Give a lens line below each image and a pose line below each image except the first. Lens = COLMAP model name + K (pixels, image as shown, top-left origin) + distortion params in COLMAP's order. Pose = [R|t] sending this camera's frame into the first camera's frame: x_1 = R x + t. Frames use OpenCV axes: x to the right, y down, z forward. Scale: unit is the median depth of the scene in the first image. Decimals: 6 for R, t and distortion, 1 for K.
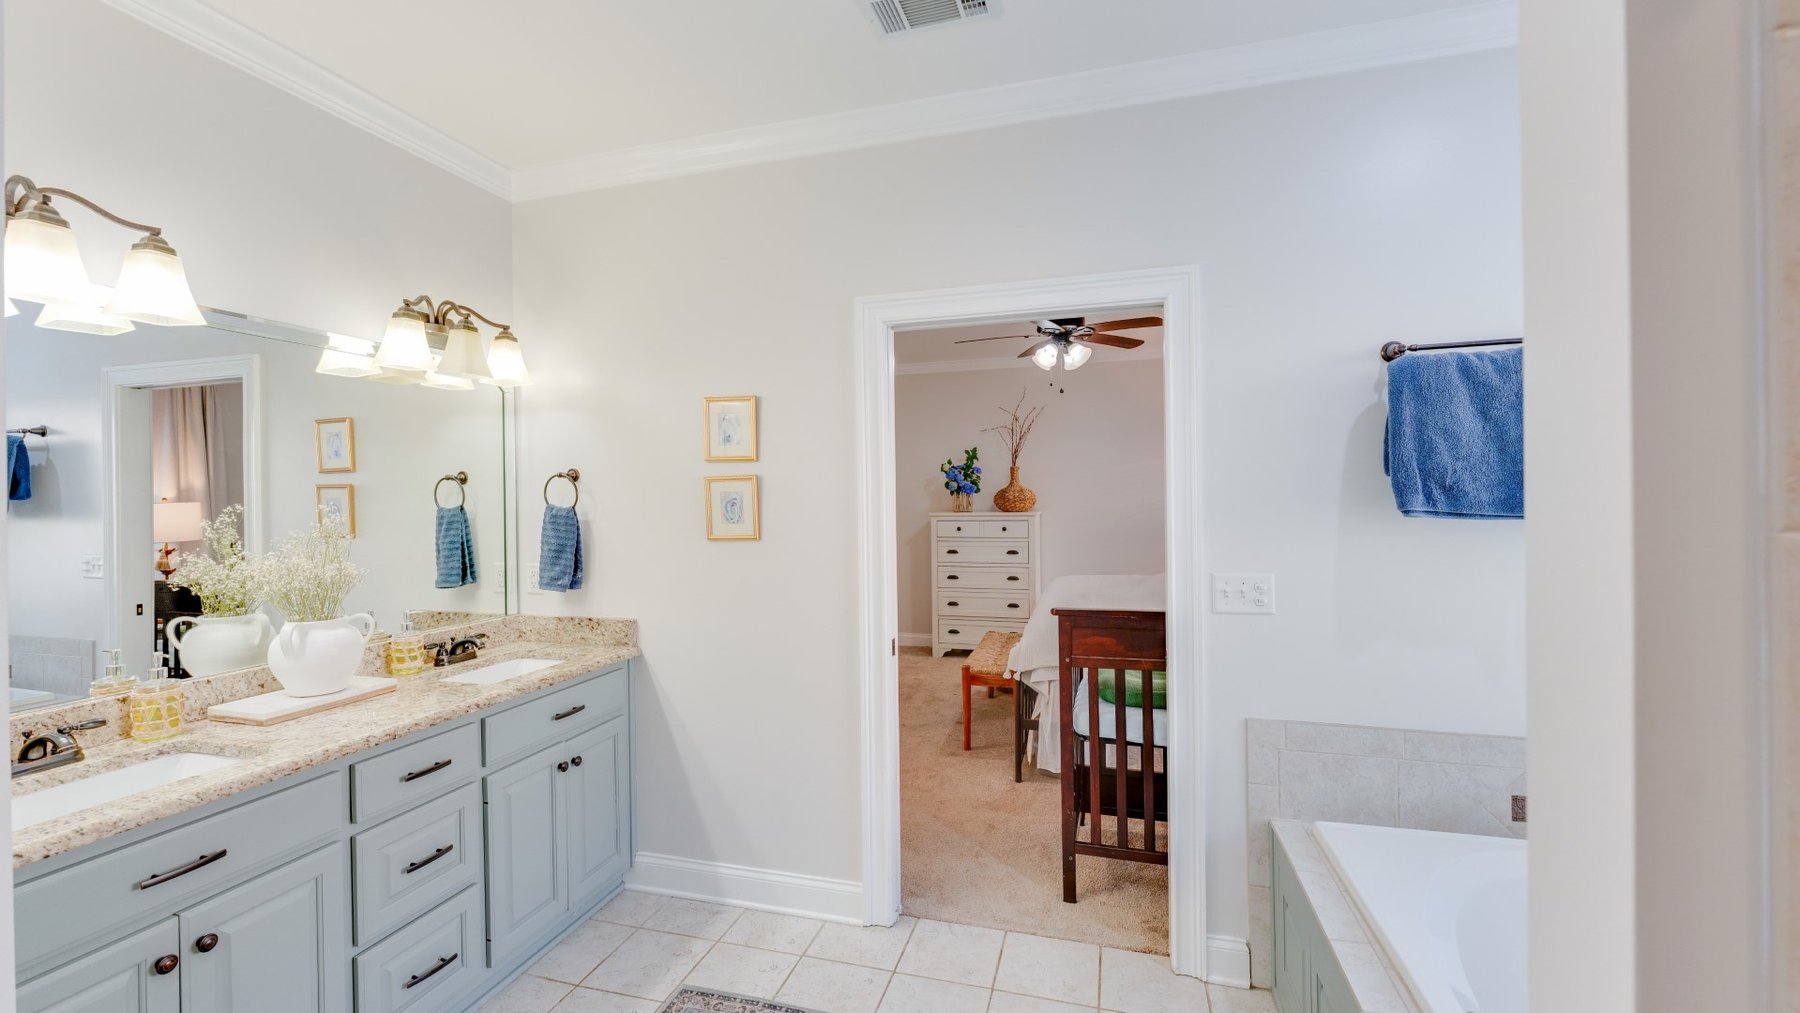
lens RADIAL K [[730.8, 0, 900.0], [0, 730.8, 506.5], [0, 0, 1]] dist [0.000989, 0.000096]
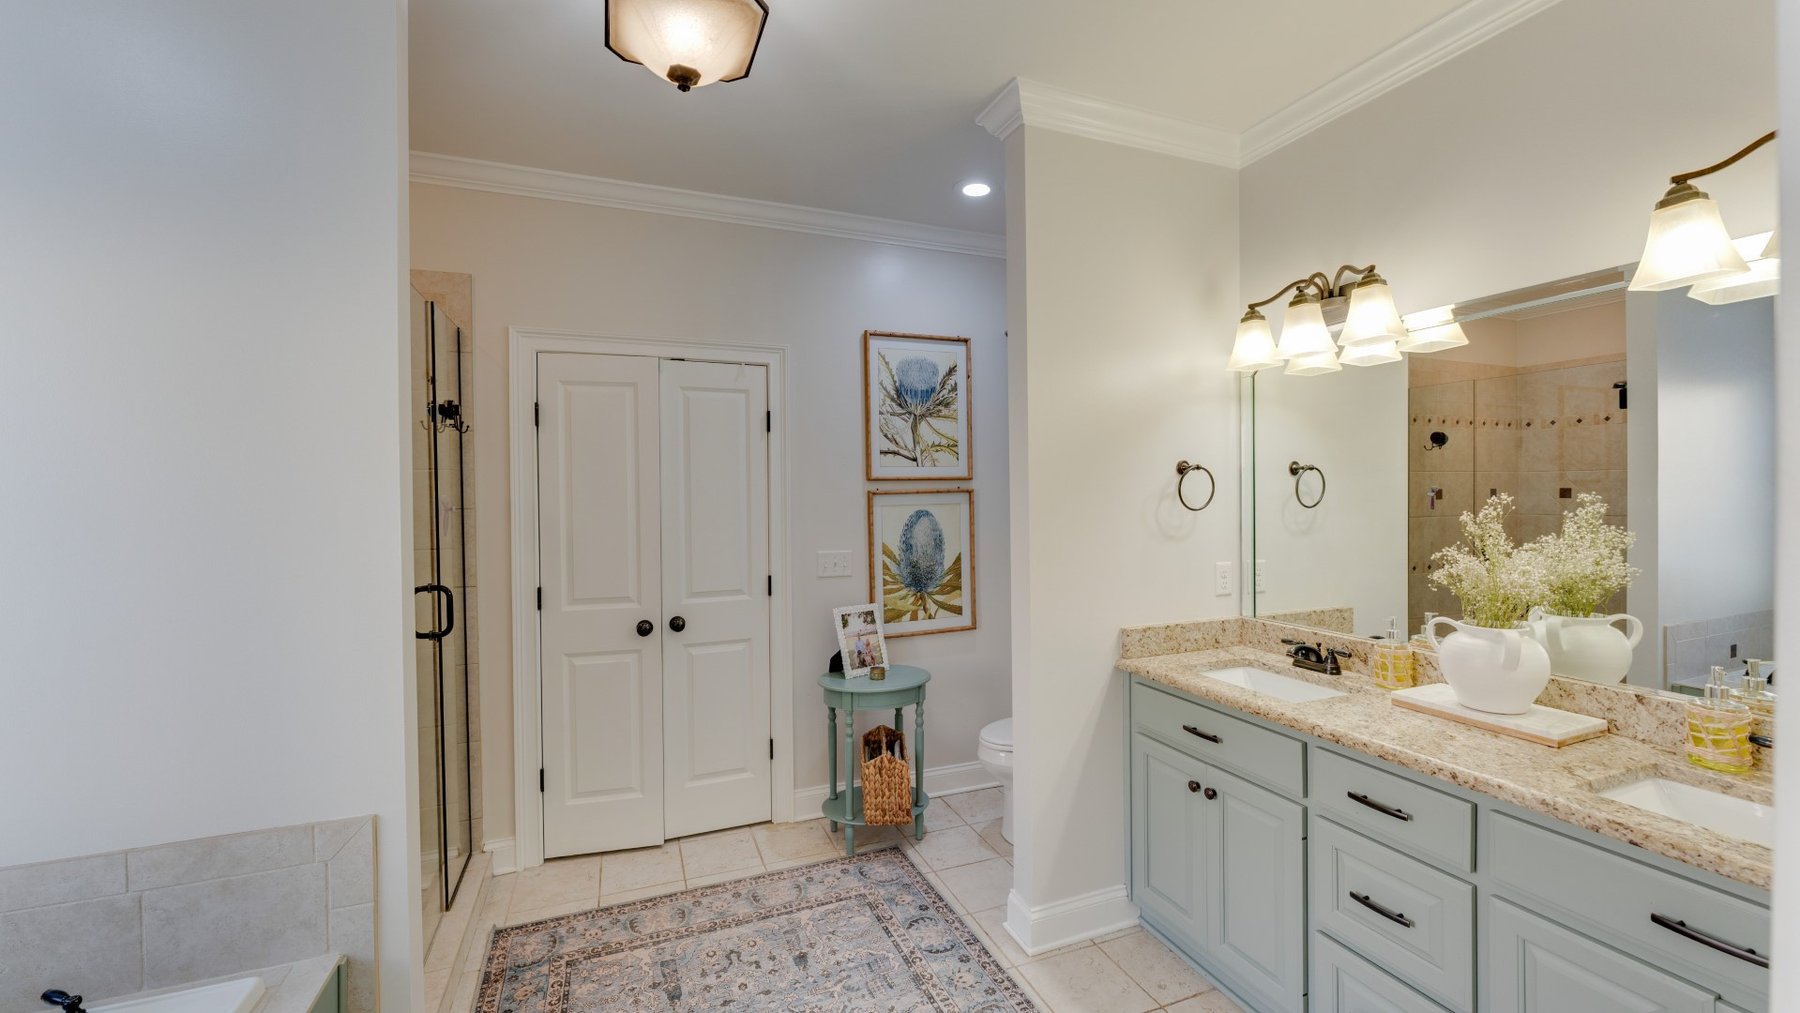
lens RADIAL K [[730.8, 0, 900.0], [0, 730.8, 506.5], [0, 0, 1]] dist [0.000989, 0.000096]
pose [[-0.786658, 0.011363, -0.617284, 0.346459], [-0.008058, 0.999557, 0.028668, -0.013977], [0.617336, 0.027526, -0.786218, 1.377513]]
